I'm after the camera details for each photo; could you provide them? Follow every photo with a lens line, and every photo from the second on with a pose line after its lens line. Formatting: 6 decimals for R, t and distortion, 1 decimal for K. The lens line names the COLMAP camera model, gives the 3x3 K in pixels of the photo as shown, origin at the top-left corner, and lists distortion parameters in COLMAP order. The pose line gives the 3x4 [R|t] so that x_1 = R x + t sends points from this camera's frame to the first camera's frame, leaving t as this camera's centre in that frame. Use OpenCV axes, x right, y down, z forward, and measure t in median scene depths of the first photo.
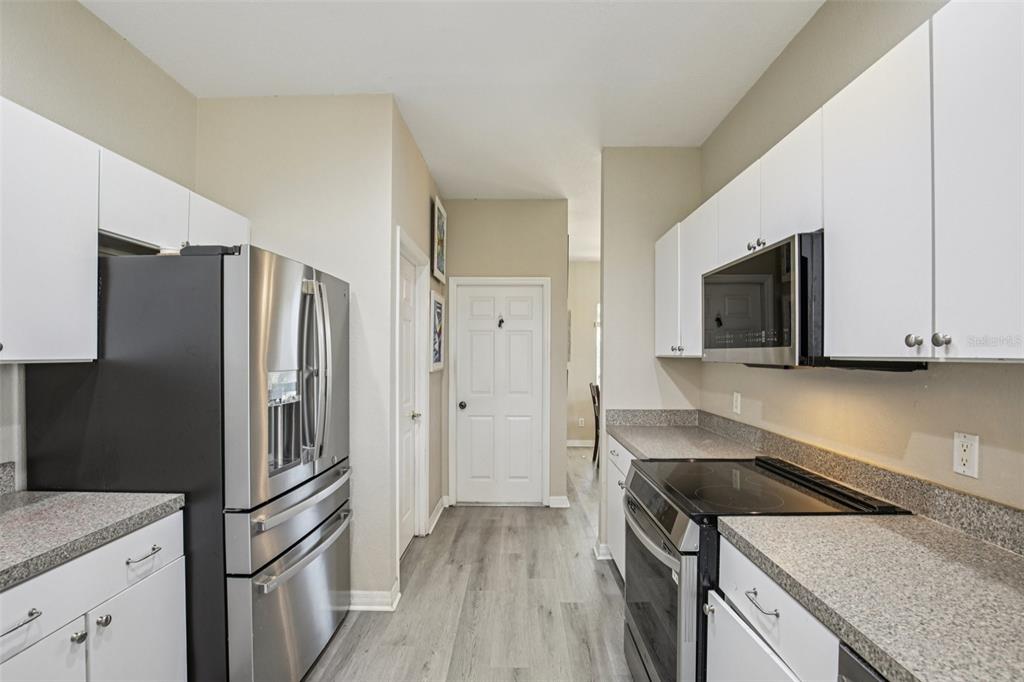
lens RADIAL K [[474.3, 0, 513.0], [0, 474.3, 350.9], [0, 0, 1]] dist [-0.027031, 0.002365]
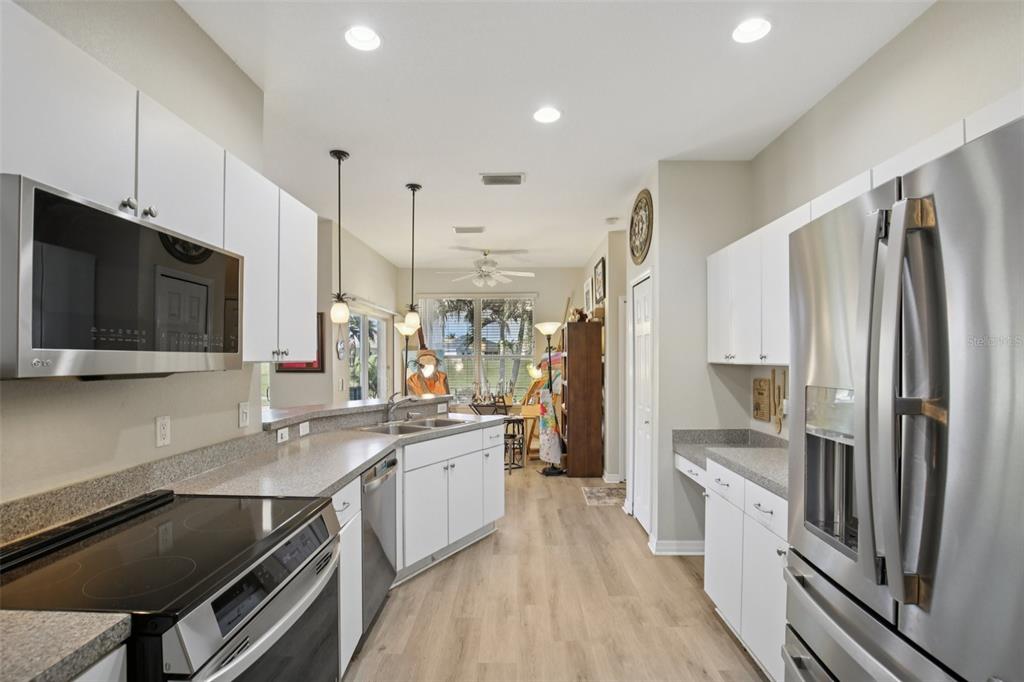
lens RADIAL K [[474.3, 0, 508.0], [0, 474.3, 356.5], [0, 0, 1]] dist [-0.027031, 0.002365]
pose [[-0.999998, -0.001553, -0.001167, -0.054480], [-0.001539, 0.999924, -0.012272, 0.012189], [0.001186, -0.012270, -0.999924, 2.076356]]
